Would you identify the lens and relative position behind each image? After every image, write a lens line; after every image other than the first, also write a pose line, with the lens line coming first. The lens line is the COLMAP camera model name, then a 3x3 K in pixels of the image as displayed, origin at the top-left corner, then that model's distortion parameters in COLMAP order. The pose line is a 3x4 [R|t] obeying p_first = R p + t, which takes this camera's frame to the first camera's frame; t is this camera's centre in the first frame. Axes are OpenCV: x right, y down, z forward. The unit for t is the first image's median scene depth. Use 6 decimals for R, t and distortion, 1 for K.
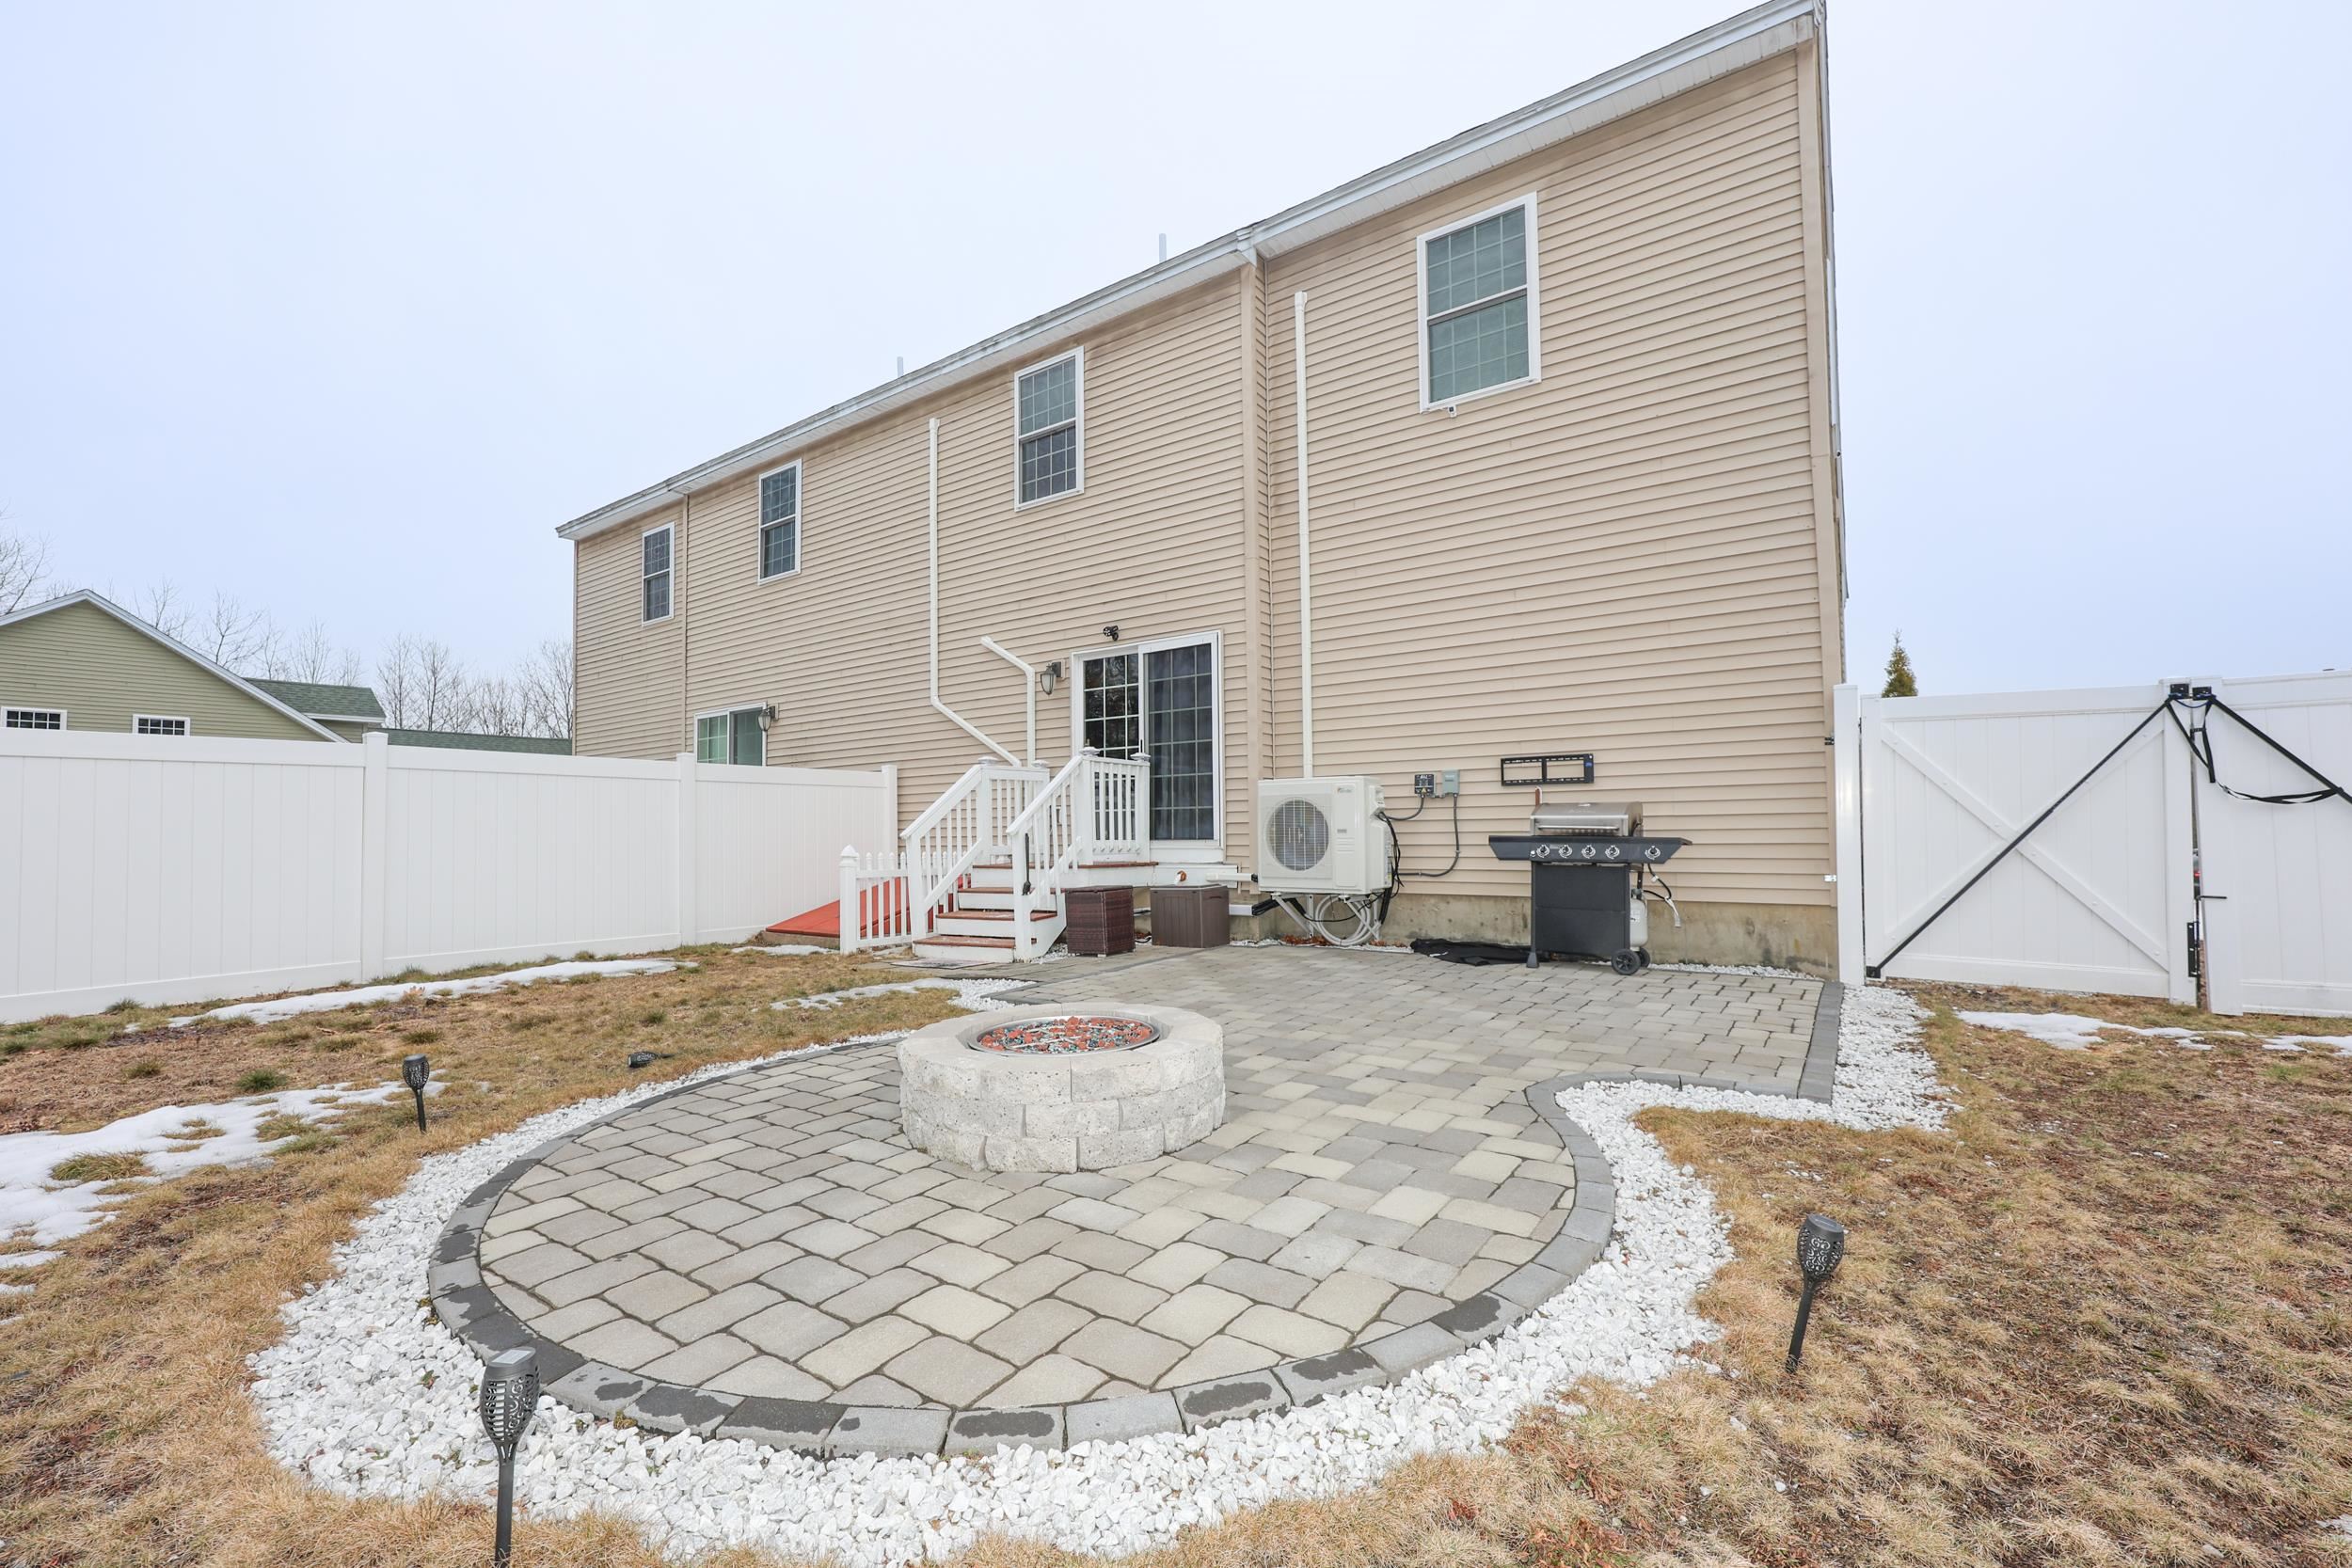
lens RADIAL K [[952.2, 0, 1181.5], [0, 952.2, 797.9], [0, 0, 1]] dist [-0.018777, 0.000508]
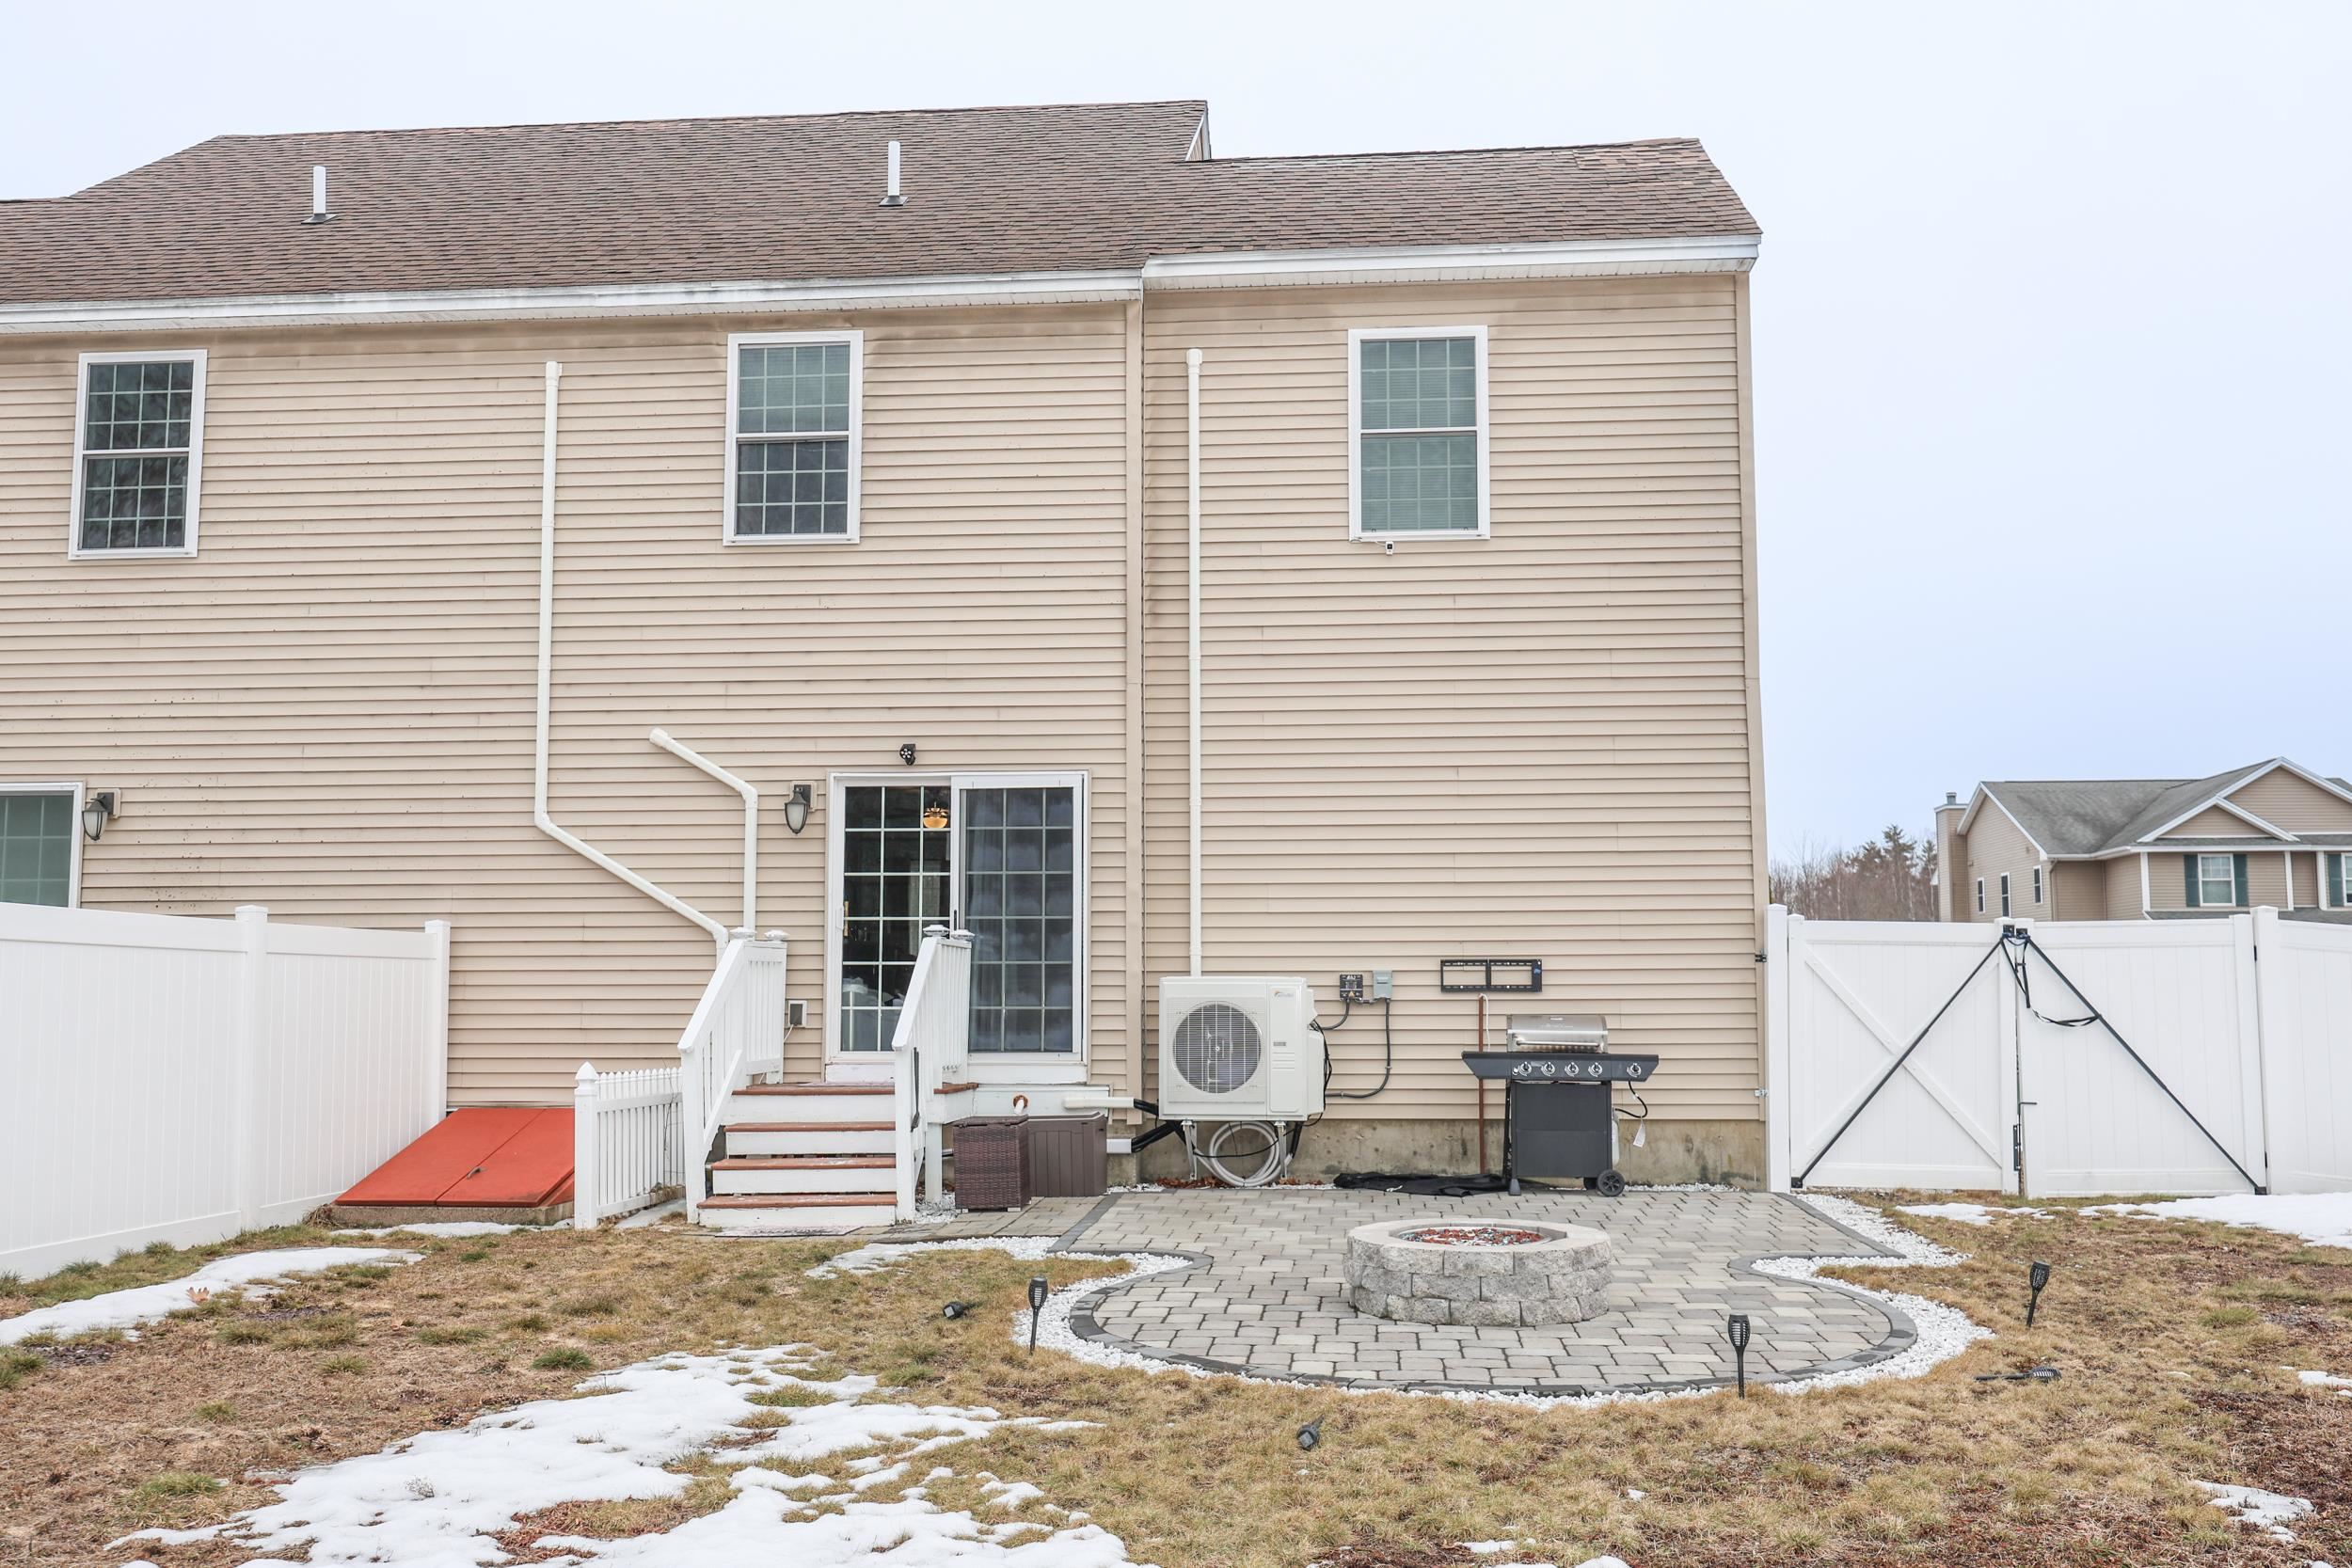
lens RADIAL K [[2060.3, 0, 1174.8], [0, 2060.3, 778.3], [0, 0, 1]] dist [-0.061131, 0.001637]
pose [[0.857275, 0.063454, 0.510934, -0.814512], [-0.028297, 0.996683, -0.076302, -0.054494], [-0.514081, 0.050954, 0.856227, -0.476601]]
